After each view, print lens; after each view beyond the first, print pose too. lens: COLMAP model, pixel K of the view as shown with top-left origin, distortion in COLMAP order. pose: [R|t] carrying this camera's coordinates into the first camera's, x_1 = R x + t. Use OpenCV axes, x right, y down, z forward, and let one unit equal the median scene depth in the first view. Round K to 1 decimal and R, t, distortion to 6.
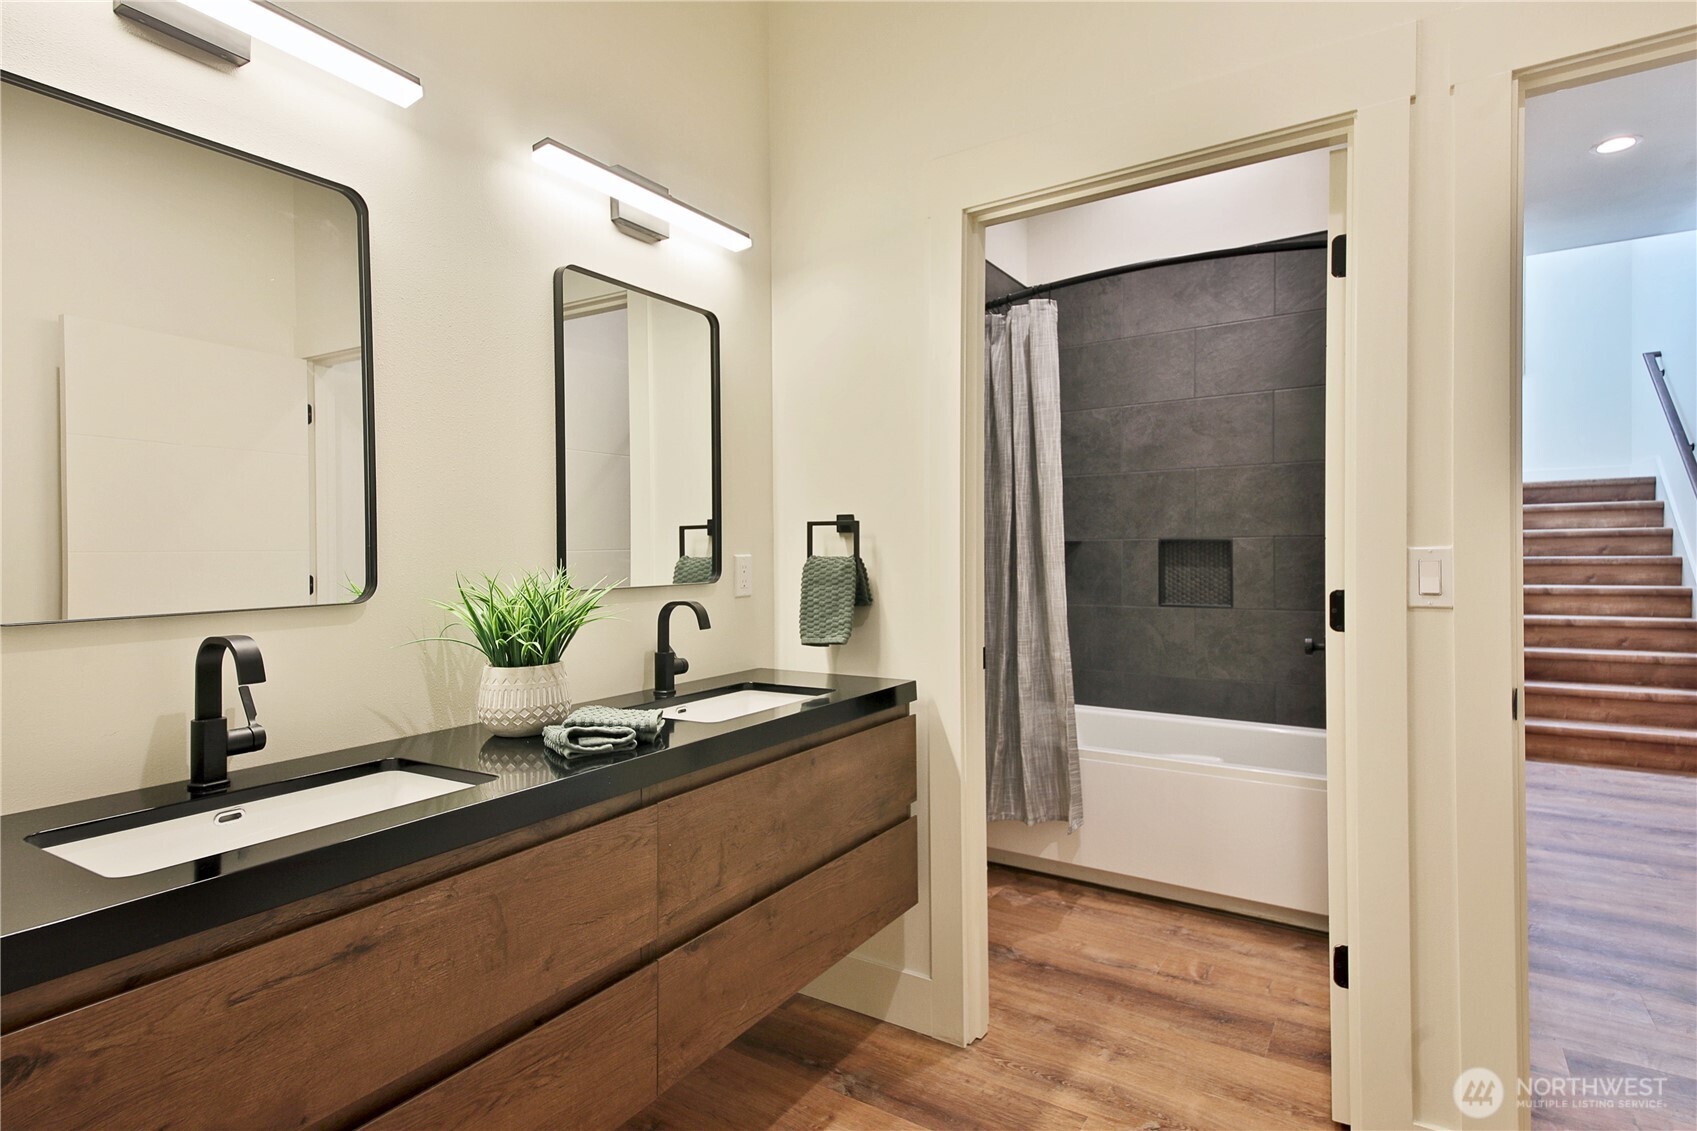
lens RADIAL K [[860.3, 0, 848.5], [0, 860.3, 565.5], [0, 0, 1]] dist [0.021848, -0.000534]
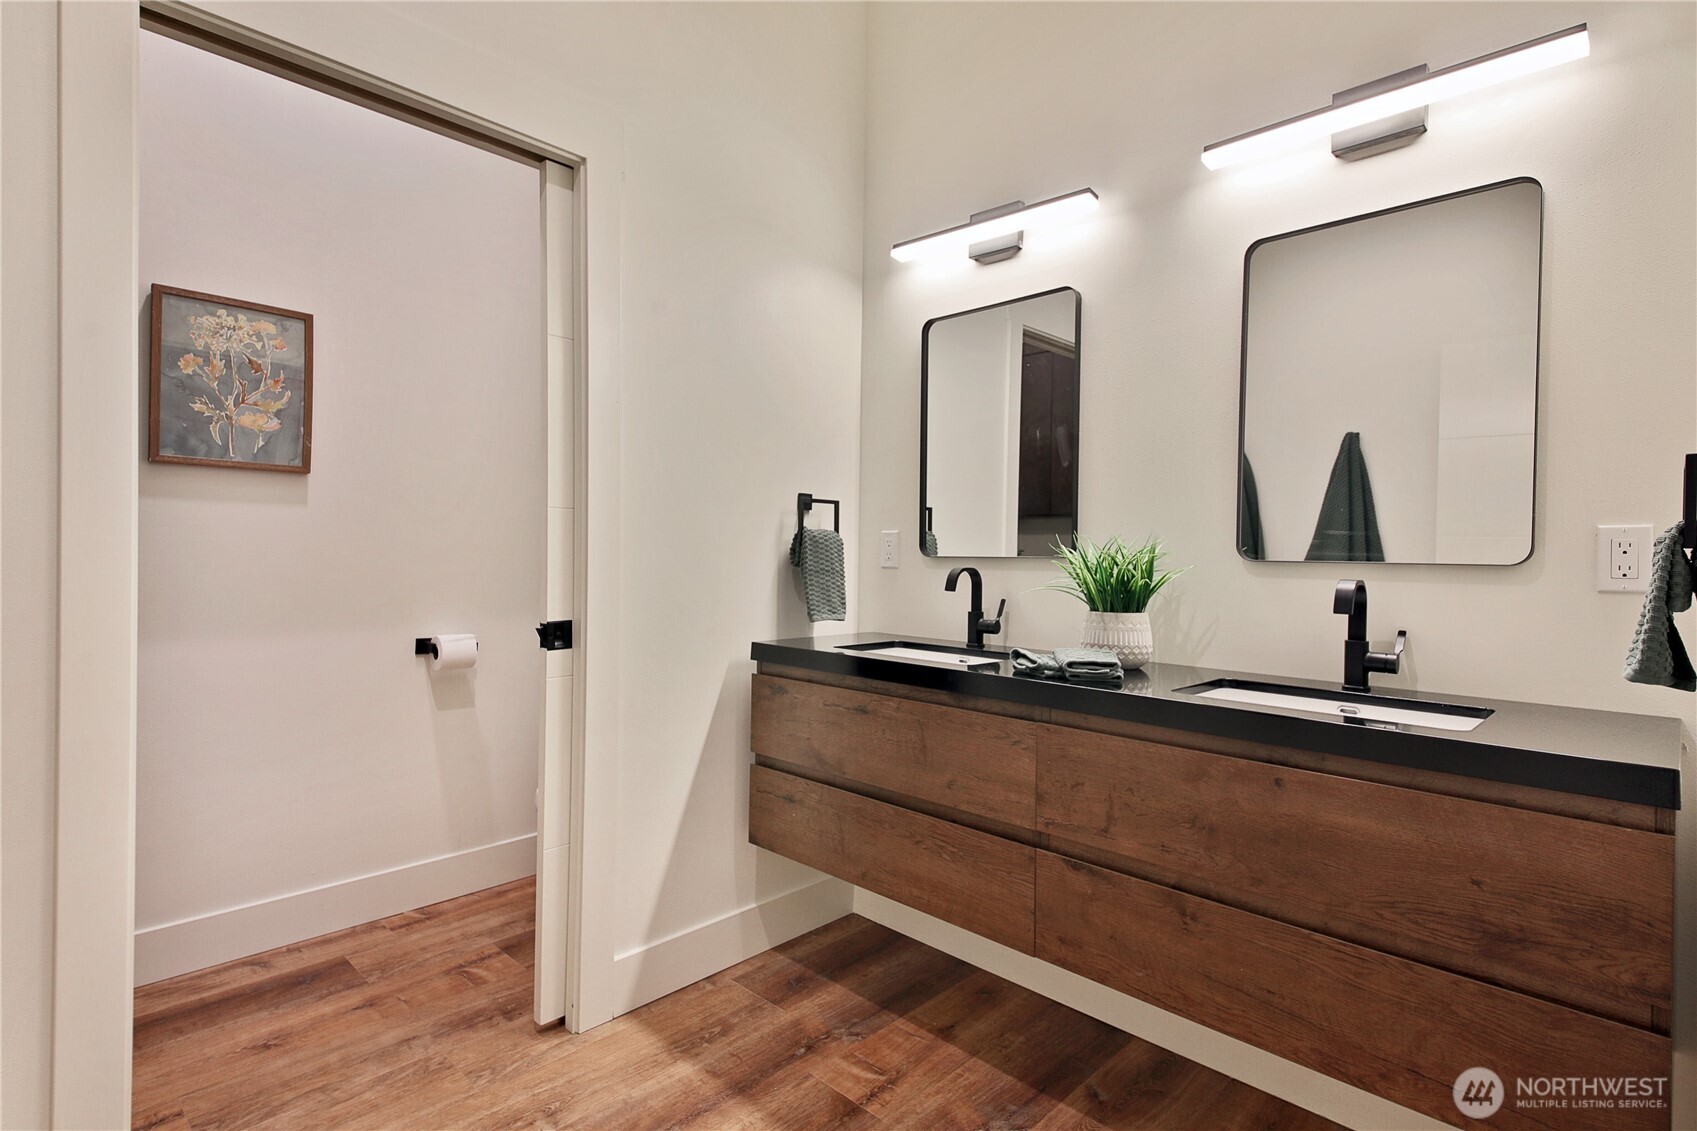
lens RADIAL K [[825.2, 0, 848.6], [0, 825.2, 537.7], [0, 0, 1]] dist [-0.002099, -0.000978]
pose [[-0.201718, 0.011585, -0.979375, 0.908404], [-0.014540, 0.999784, 0.014822, -0.001823], [0.979336, 0.017230, -0.201506, 0.892527]]
